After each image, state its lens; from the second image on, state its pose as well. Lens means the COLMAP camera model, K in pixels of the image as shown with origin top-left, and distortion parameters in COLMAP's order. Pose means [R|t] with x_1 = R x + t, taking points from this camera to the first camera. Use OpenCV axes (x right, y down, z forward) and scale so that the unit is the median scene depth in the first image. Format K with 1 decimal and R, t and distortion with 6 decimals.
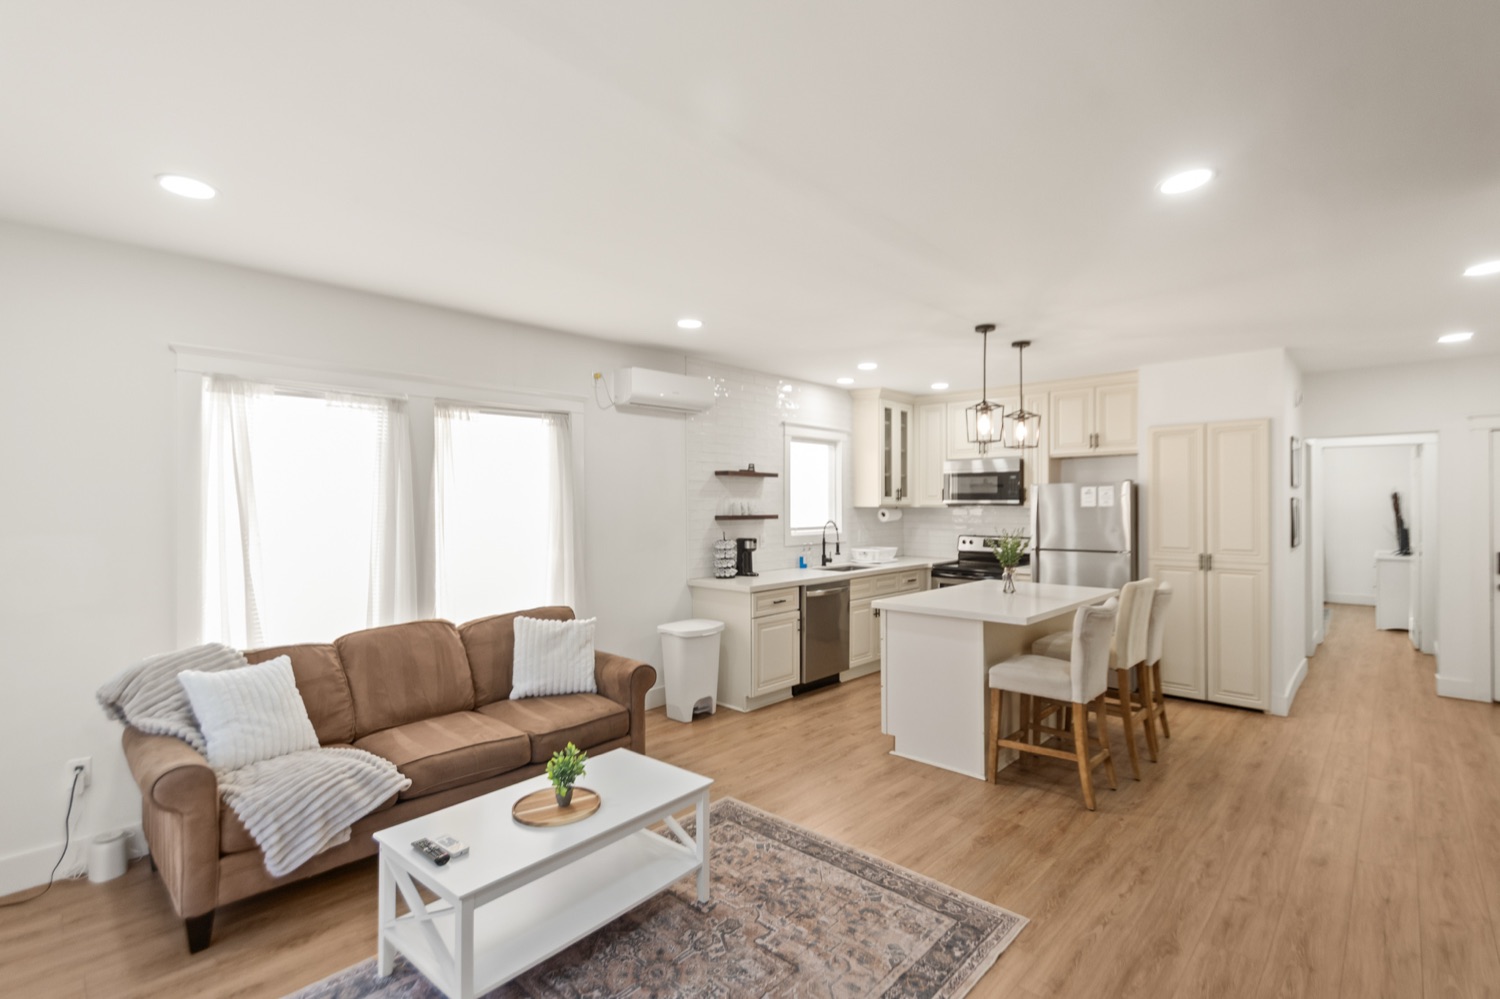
lens RADIAL K [[679.4, 0, 747.0], [0, 679.4, 509.9], [0, 0, 1]] dist [0.007180, -0.003805]
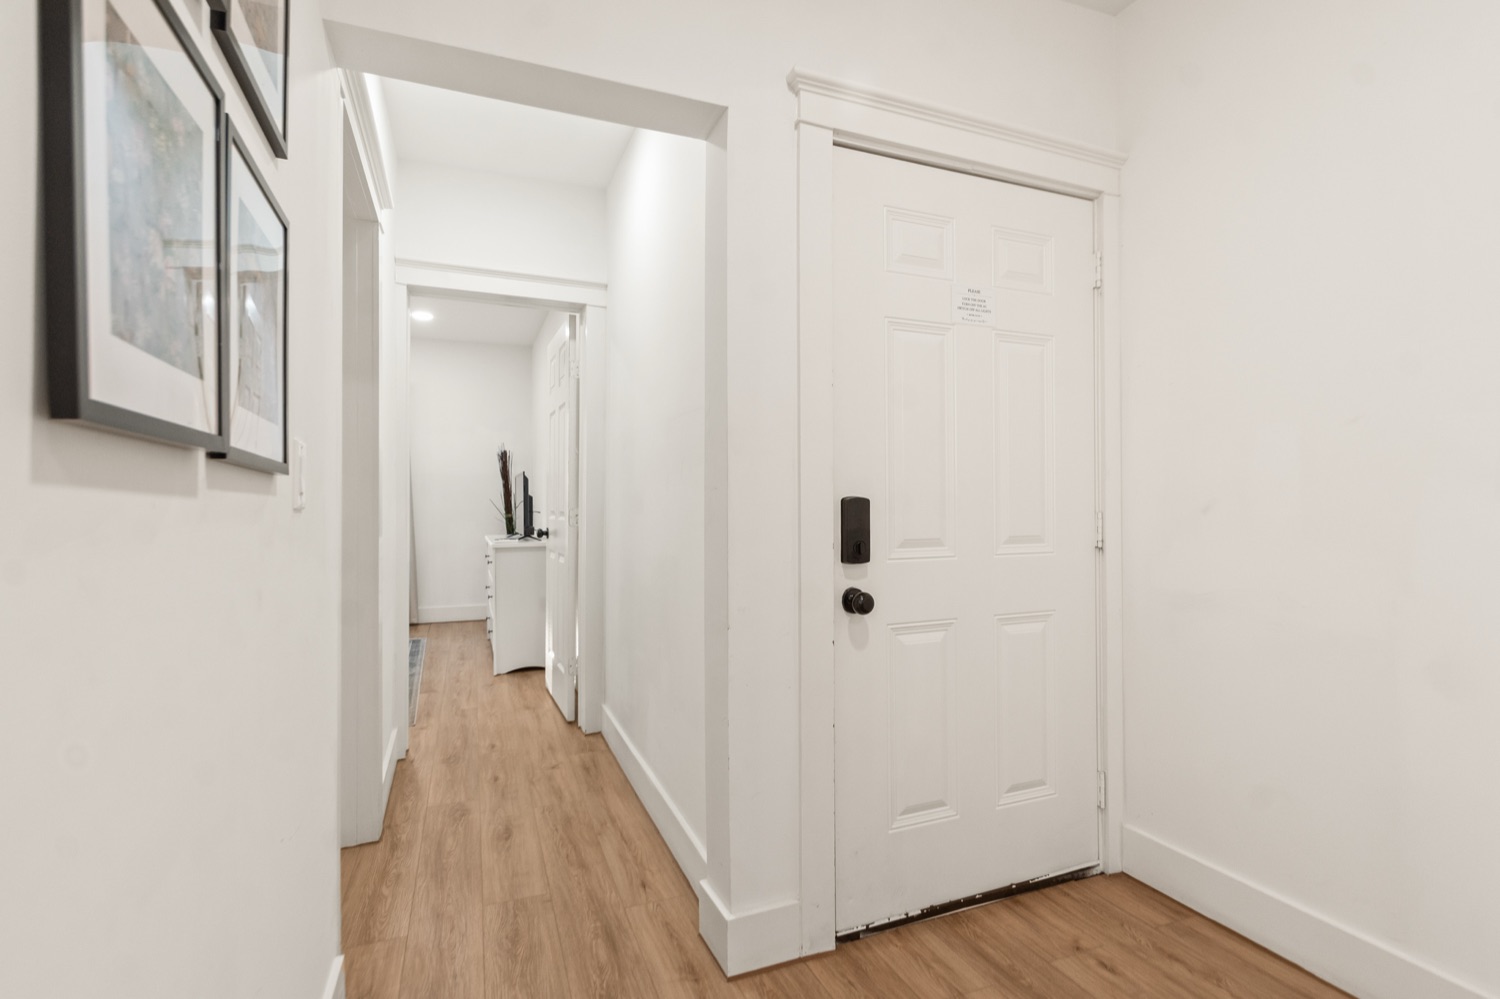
lens RADIAL K [[679.4, 0, 753.9], [0, 679.4, 506.0], [0, 0, 1]] dist [0.007180, -0.003805]
pose [[0.398762, 0.003632, 0.917047, 1.004960], [0.008091, 0.999939, -0.007478, 0.089117], [-0.917019, 0.010402, 0.398708, 1.180179]]
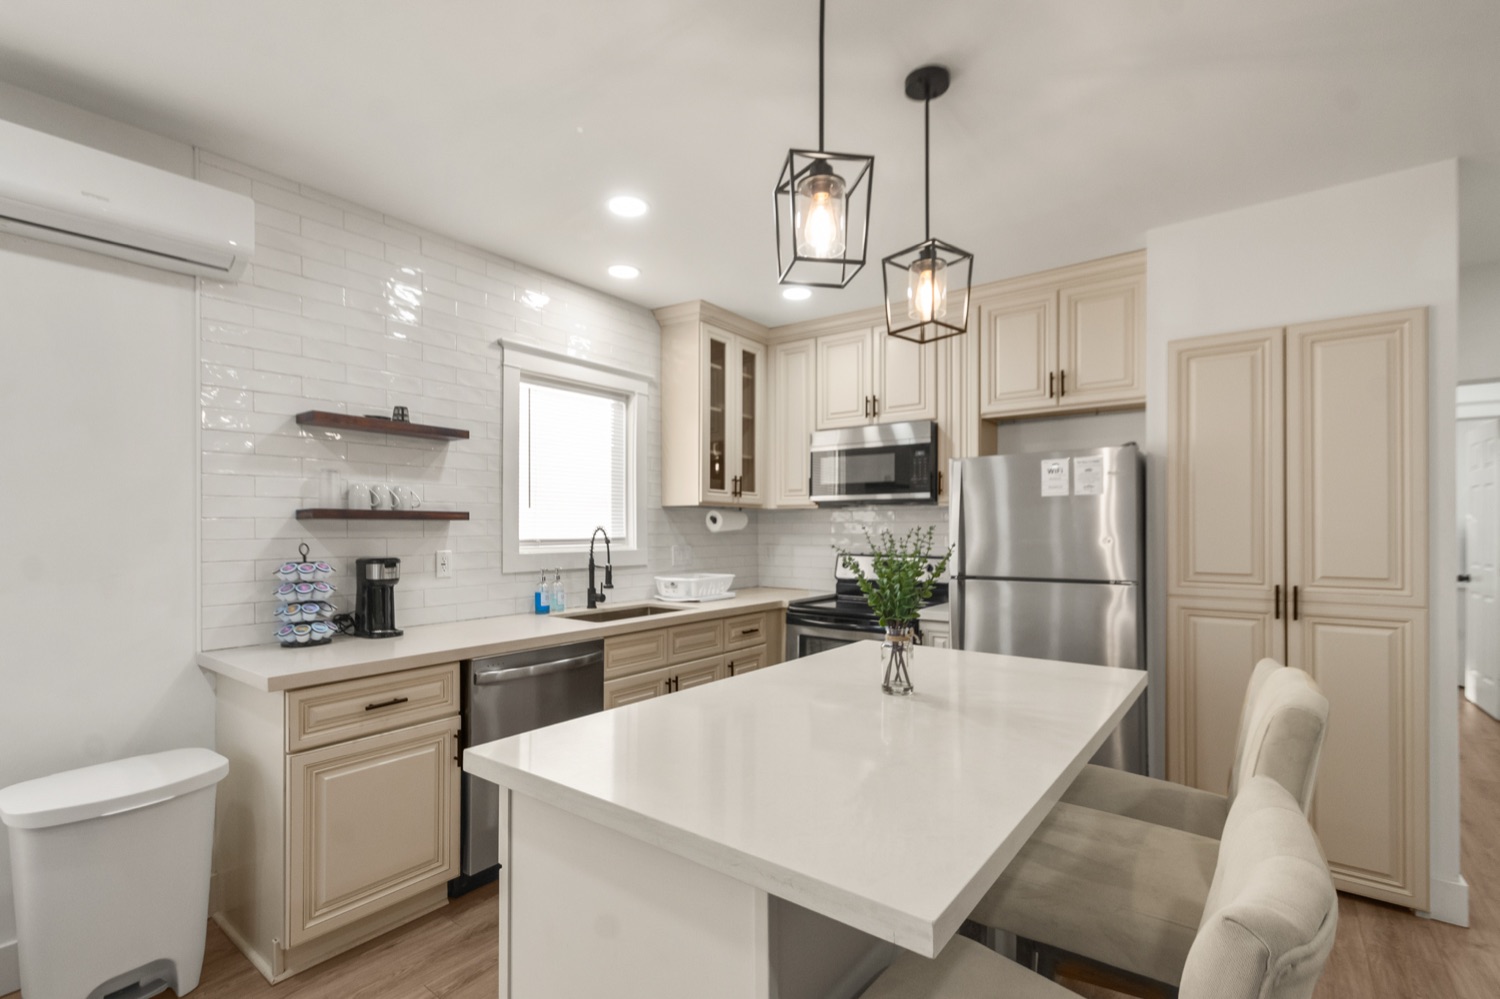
lens RADIAL K [[684.7, 0, 732.1], [0, 684.7, 524.6], [0, 0, 1]] dist [0.005039, -0.000663]
pose [[0.996016, 0.001981, 0.089149, 0.294731], [-0.000727, 0.999900, -0.014098, 0.035651], [-0.089168, 0.013977, 0.995919, 0.709352]]
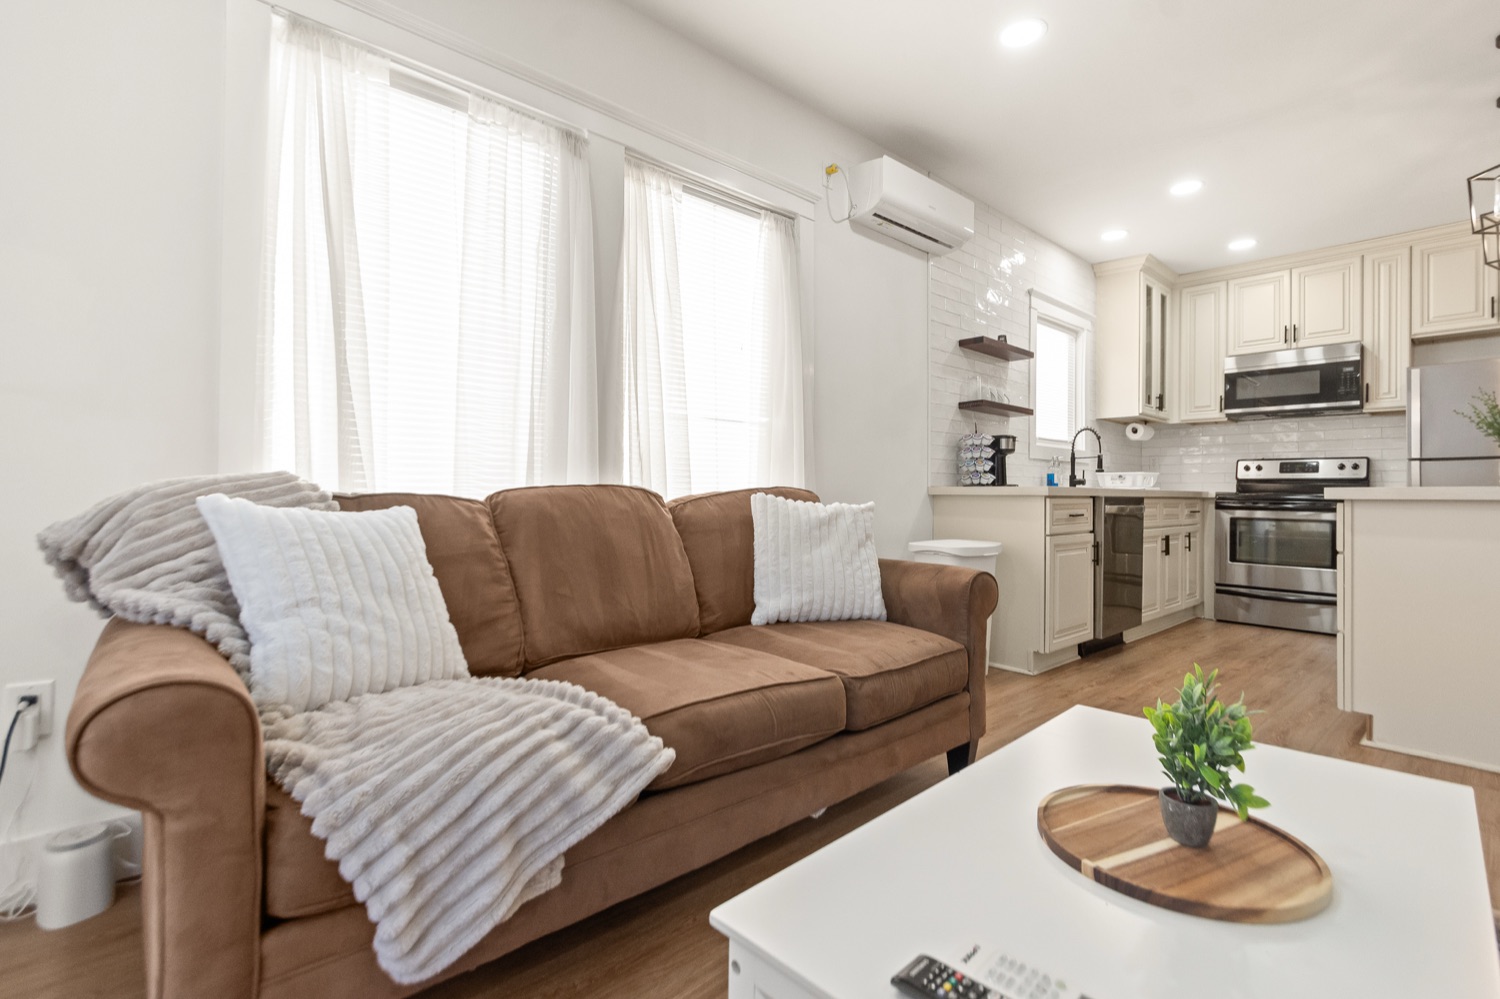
lens RADIAL K [[679.4, 0, 754.5], [0, 679.4, 492.8], [0, 0, 1]] dist [0.007180, -0.003805]
pose [[0.996234, 0.010781, -0.086036, -0.279866], [-0.011550, 0.999898, -0.008439, 0.158259], [0.085936, 0.009401, 0.996256, 0.382030]]
